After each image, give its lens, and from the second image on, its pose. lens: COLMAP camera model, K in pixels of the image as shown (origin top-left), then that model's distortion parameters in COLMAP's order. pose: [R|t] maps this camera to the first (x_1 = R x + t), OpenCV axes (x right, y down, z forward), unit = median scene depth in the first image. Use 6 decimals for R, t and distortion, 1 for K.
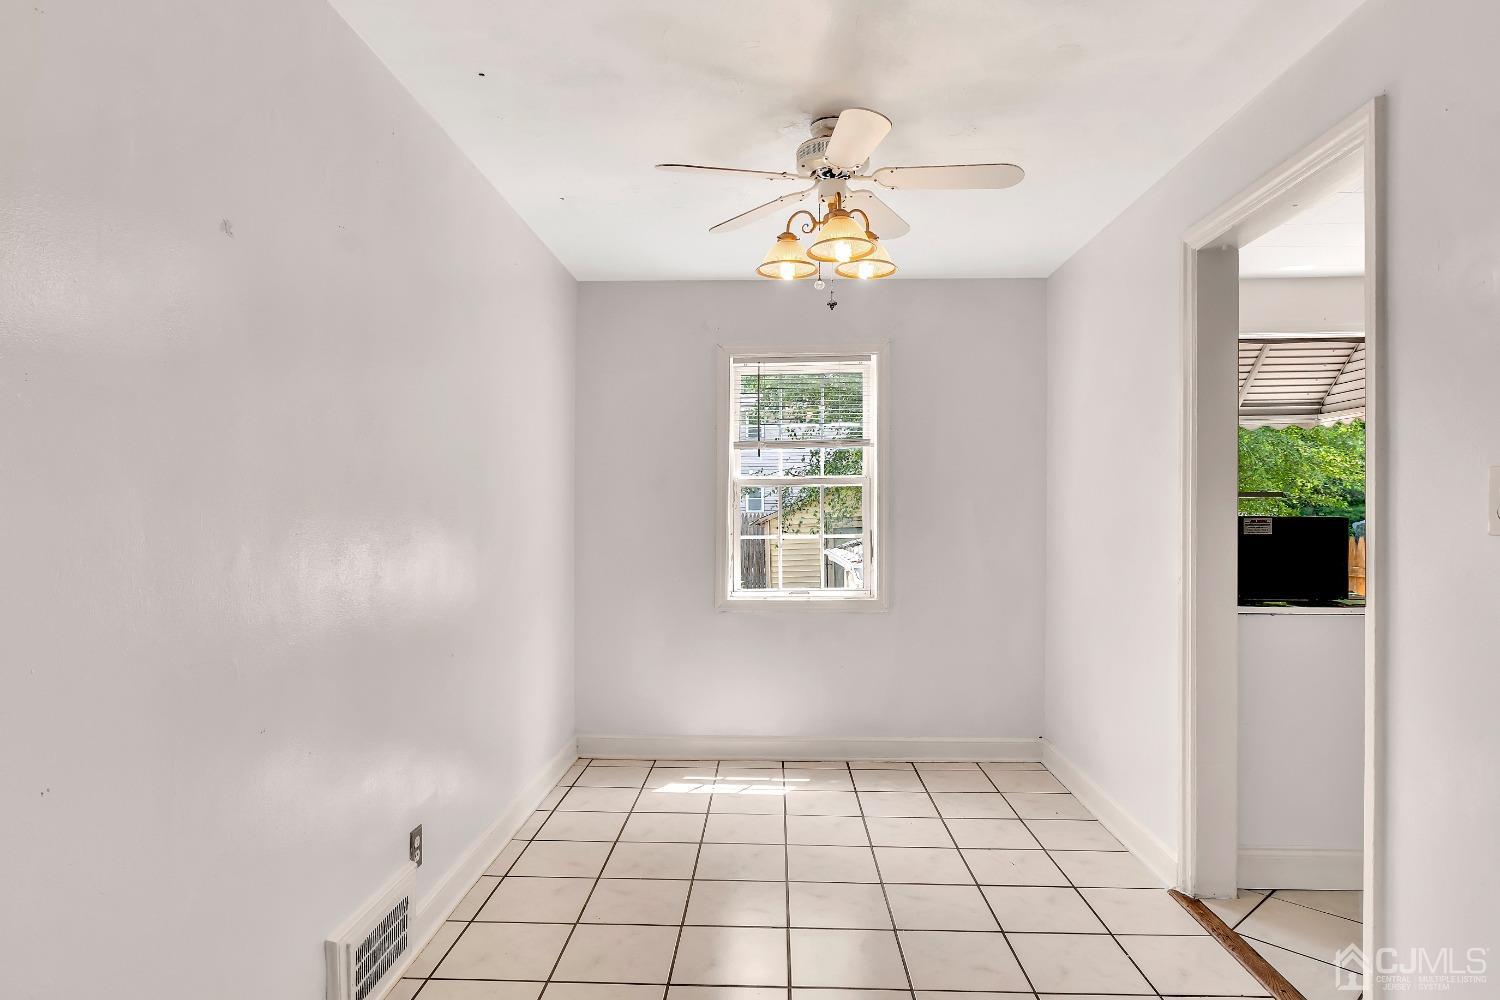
lens RADIAL K [[849.7, 0, 753.6], [0, 849.7, 504.8], [0, 0, 1]] dist [0.000525, -0.003802]
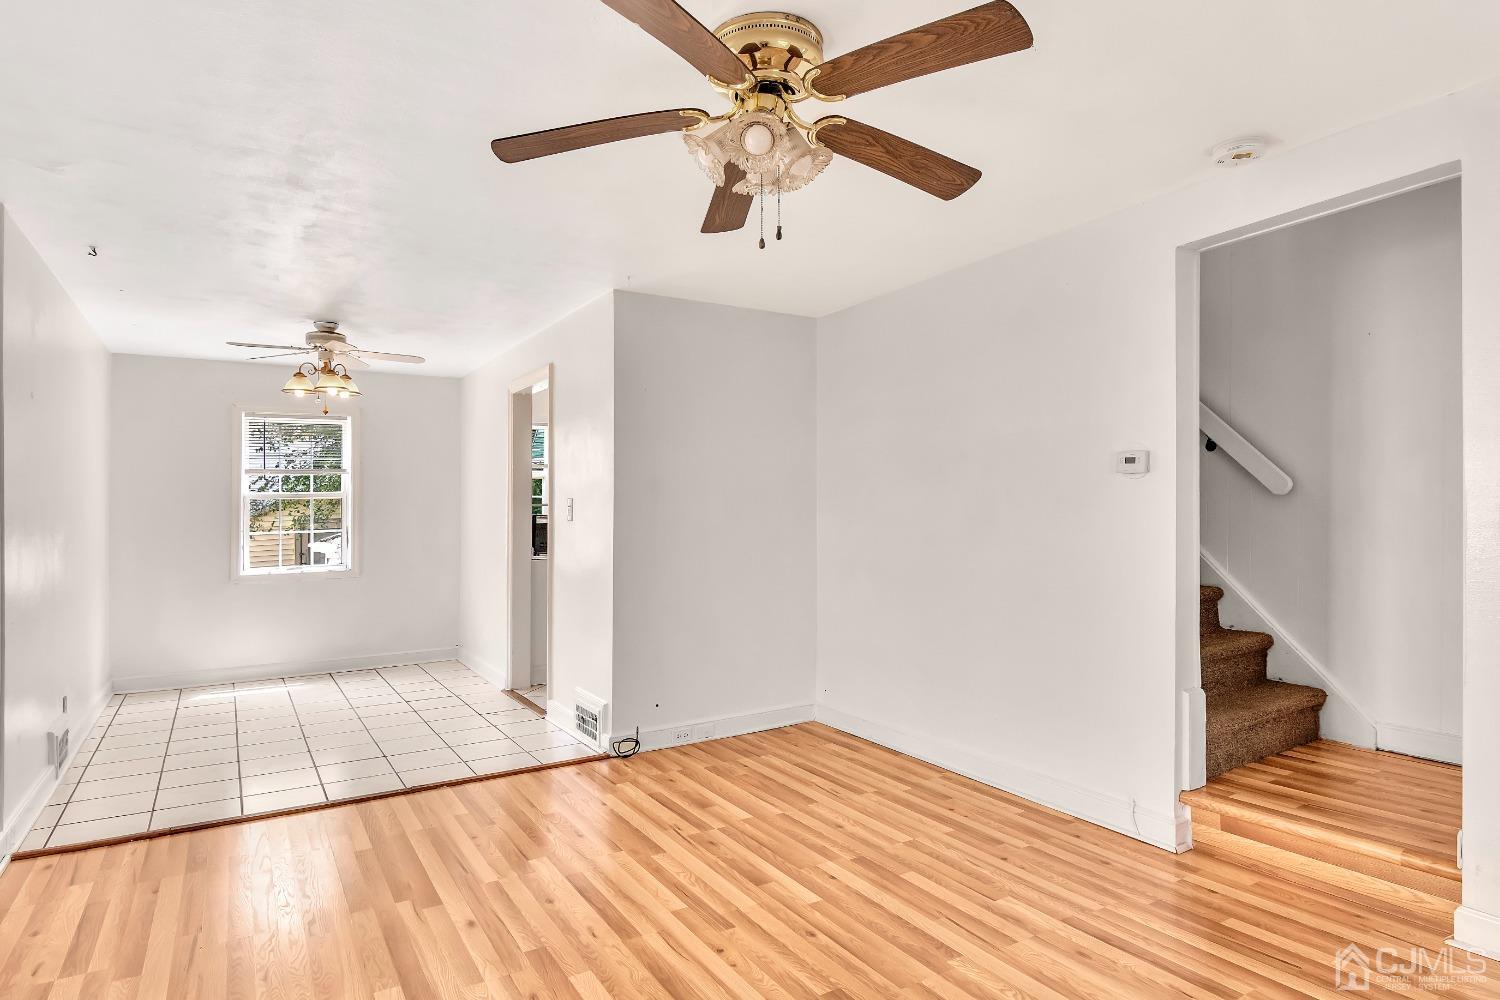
lens RADIAL K [[849.7, 0, 781.3], [0, 849.7, 483.0], [0, 0, 1]] dist [0.000525, -0.003802]
pose [[0.819814, 0.003710, 0.572617, -0.115026], [0.008734, 0.999782, -0.018981, -0.014857], [-0.572563, 0.020562, 0.819603, -0.830952]]
